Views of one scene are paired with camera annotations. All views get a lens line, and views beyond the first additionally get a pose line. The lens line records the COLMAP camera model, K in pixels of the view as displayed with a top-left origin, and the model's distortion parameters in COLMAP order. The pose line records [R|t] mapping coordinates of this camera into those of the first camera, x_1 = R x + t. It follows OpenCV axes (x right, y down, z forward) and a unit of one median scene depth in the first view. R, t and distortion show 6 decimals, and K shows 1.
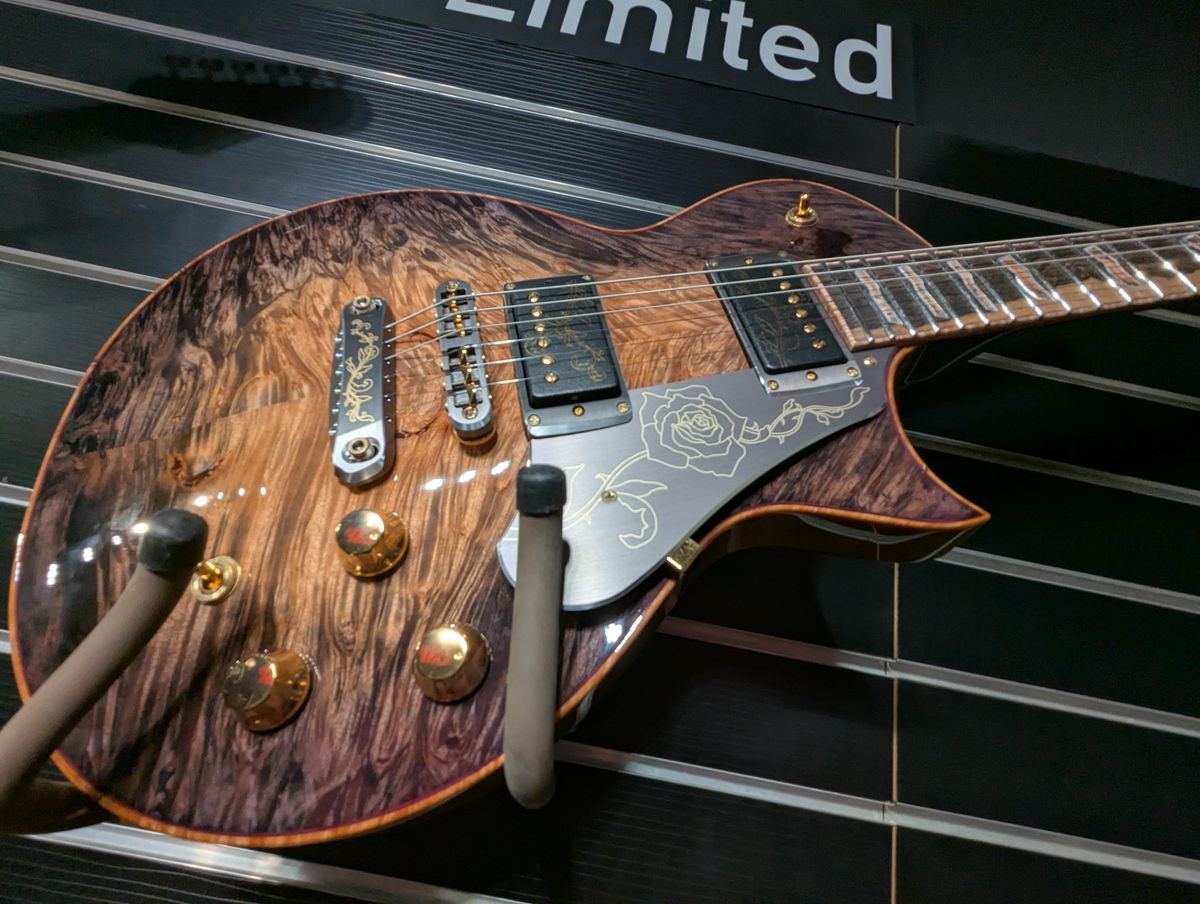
lens RADIAL K [[568.7, 0, 617.5], [0, 568.7, 455.1], [0, 0, 1]] dist [0.004169, -0.000110]
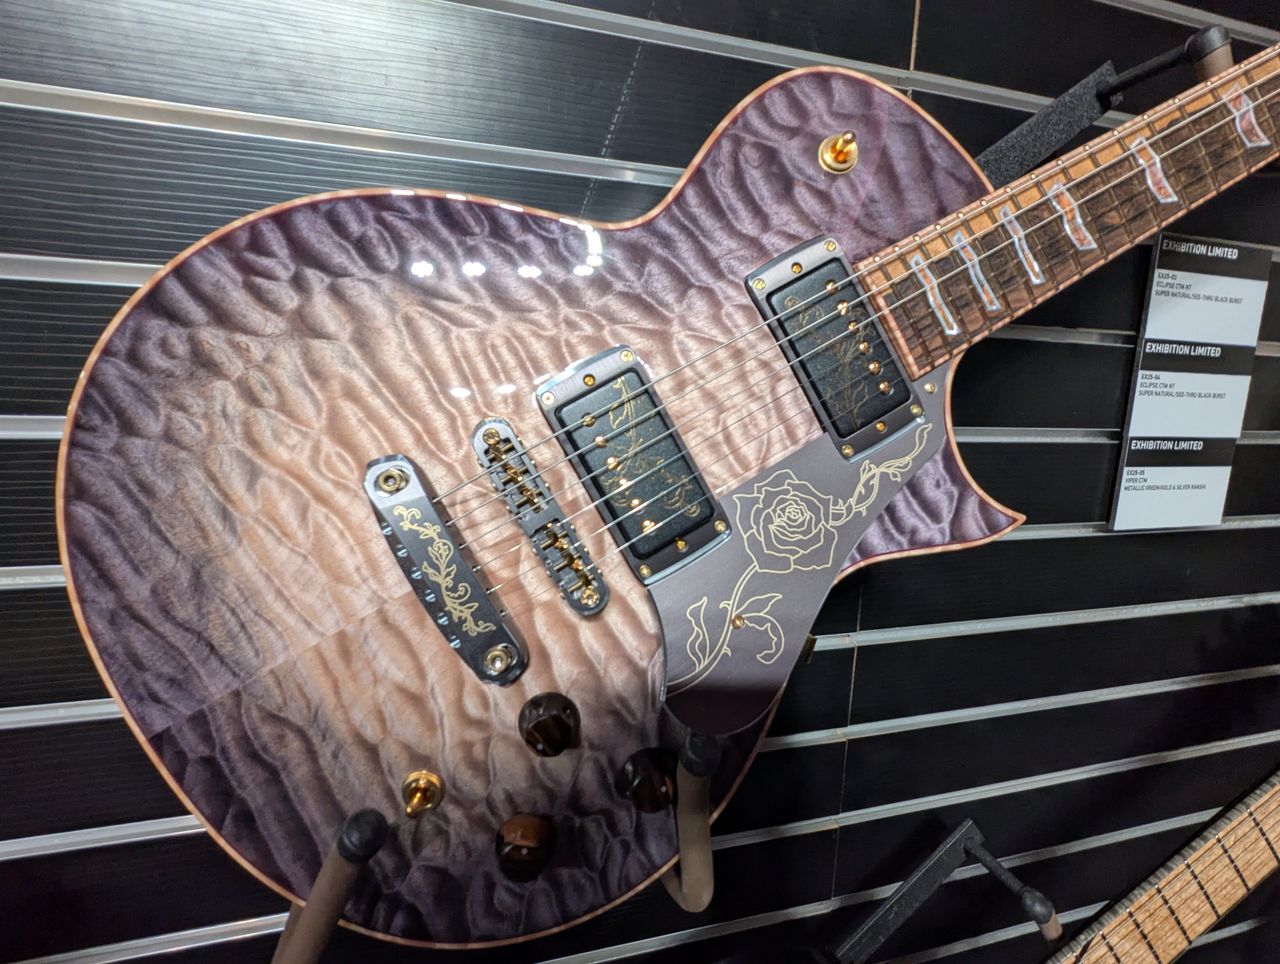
lens RADIAL K [[606.6, 0, 658.7], [0, 606.6, 485.3], [0, 0, 1]] dist [0.004169, -0.000110]
pose [[0.942393, -0.292019, 0.163155, -0.254405], [0.143341, 0.793234, 0.591806, -0.797870], [-0.302239, -0.534327, 0.789396, 0.219703]]
